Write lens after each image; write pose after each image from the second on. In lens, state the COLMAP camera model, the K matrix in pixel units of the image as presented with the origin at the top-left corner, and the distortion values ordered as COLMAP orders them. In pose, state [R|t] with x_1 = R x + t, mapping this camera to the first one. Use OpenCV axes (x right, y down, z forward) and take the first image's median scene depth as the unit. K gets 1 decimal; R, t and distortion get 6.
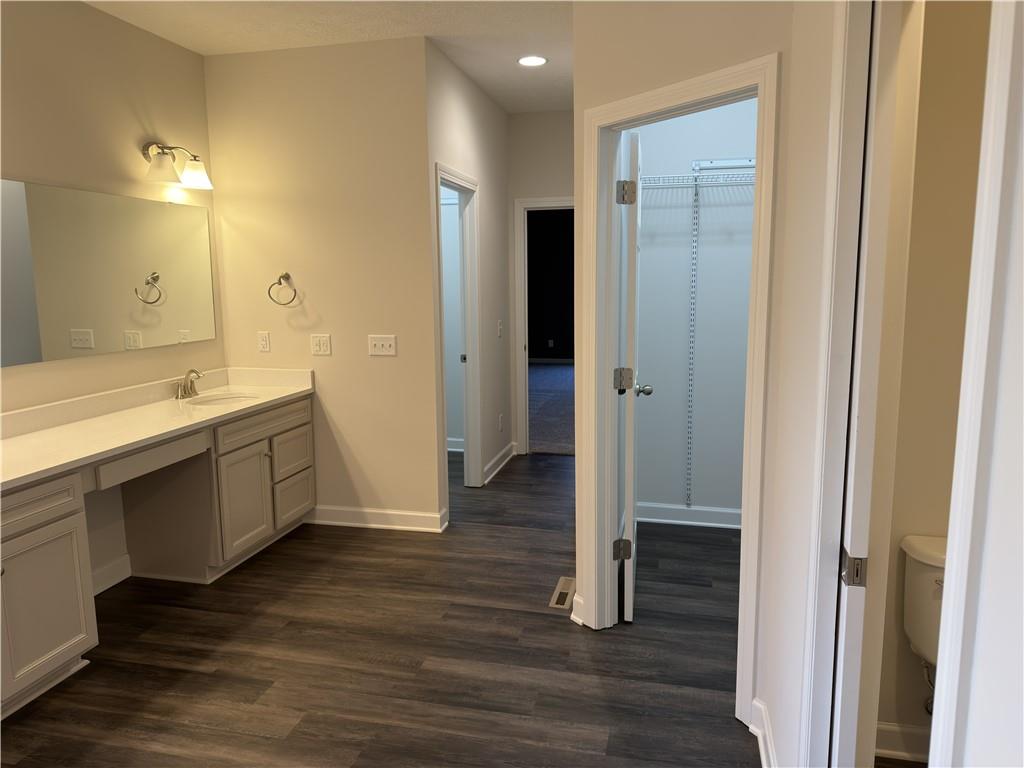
lens RADIAL K [[721.6, 0, 513.8], [0, 721.6, 381.8], [0, 0, 1]] dist [0.086496, -0.102624]
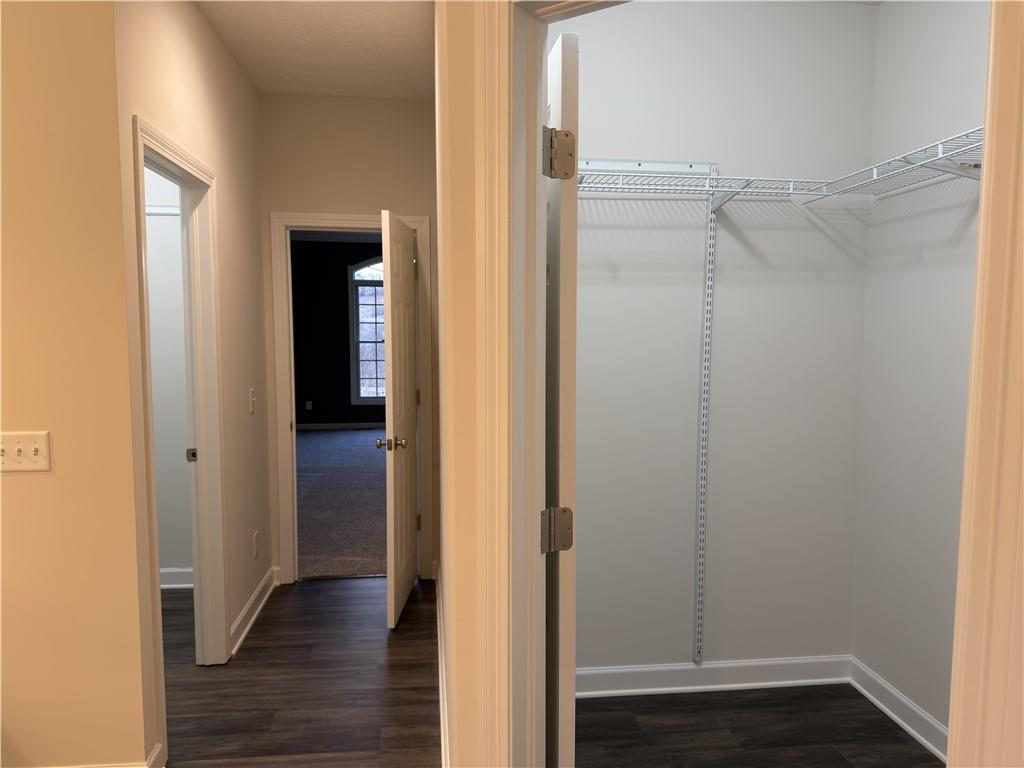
lens RADIAL K [[721.6, 0, 515.8], [0, 721.6, 382.7], [0, 0, 1]] dist [0.086496, -0.102624]
pose [[0.938888, -0.015917, 0.343856, -0.024030], [0.038891, 0.997439, -0.060020, -0.044028], [-0.342020, 0.069724, 0.937102, 0.316506]]
